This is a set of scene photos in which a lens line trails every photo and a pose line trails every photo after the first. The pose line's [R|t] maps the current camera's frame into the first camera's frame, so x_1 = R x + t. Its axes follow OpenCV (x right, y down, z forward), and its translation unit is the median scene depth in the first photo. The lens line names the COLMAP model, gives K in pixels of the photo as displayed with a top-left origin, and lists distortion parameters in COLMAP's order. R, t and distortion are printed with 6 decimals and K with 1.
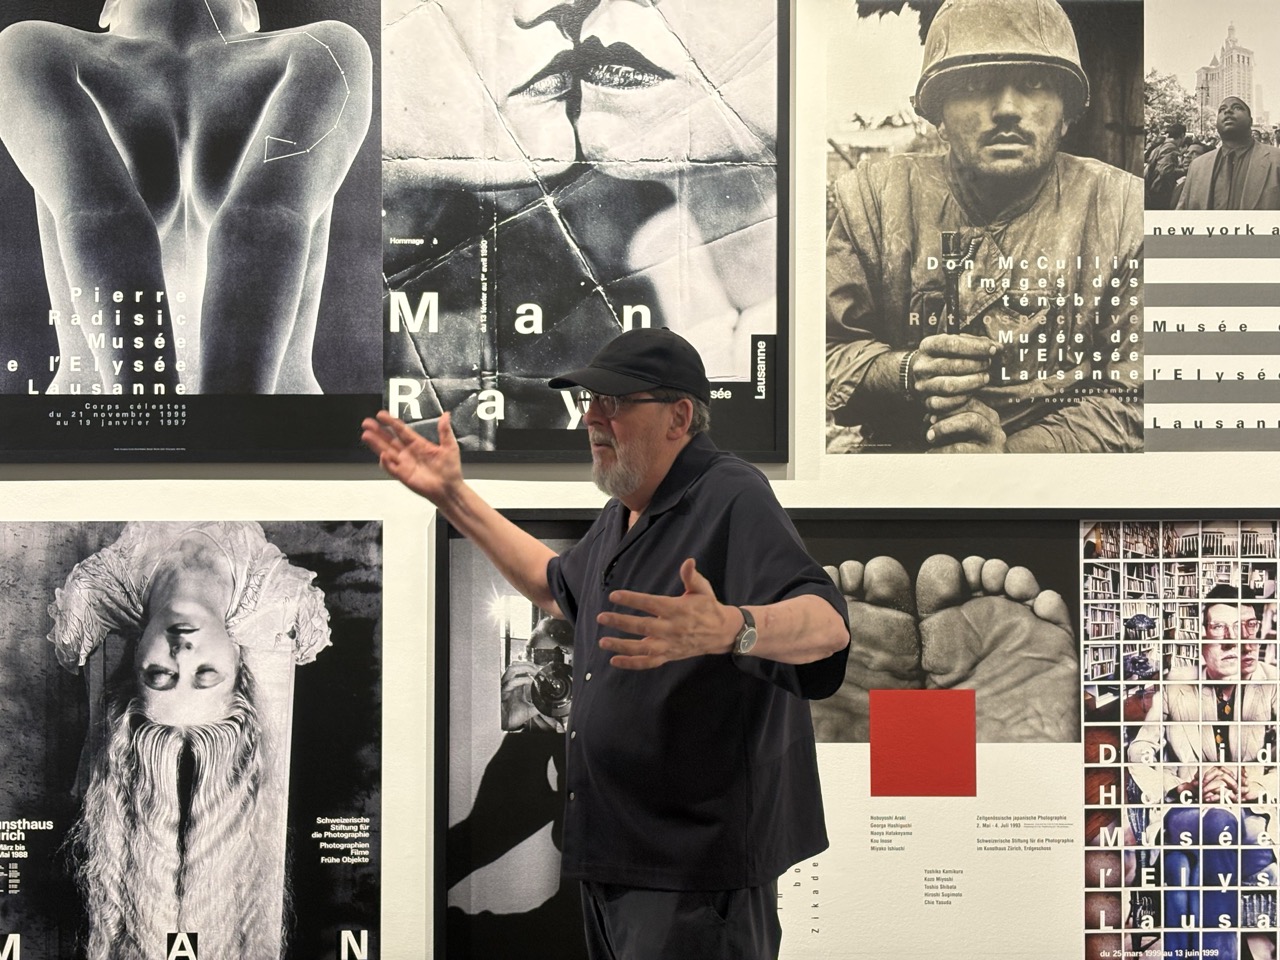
lens RADIAL K [[1941.8, 0, 639.7], [0, 1941.8, 479.4], [0, 0, 1]] dist [0.169219, 0.000000]
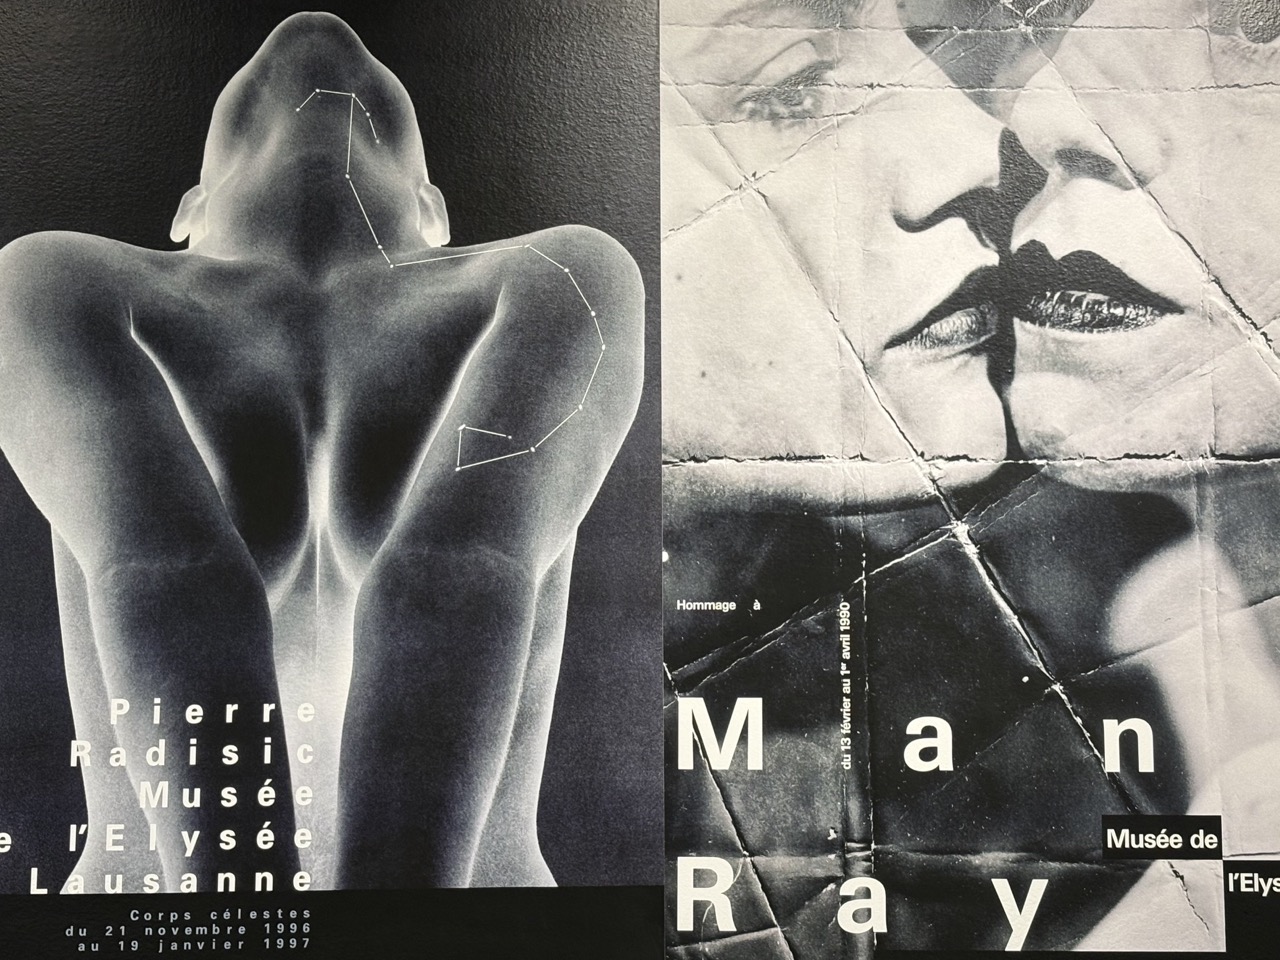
lens RADIAL K [[2093.9, 0, 639.6], [0, 2093.9, 480.7], [0, 0, 1]] dist [0.120685, 0.000000]
pose [[0.985054, -0.035088, -0.168631, -0.036314], [-0.003348, 0.974945, -0.222419, -0.023925], [0.172210, 0.219660, 0.960257, 0.418973]]
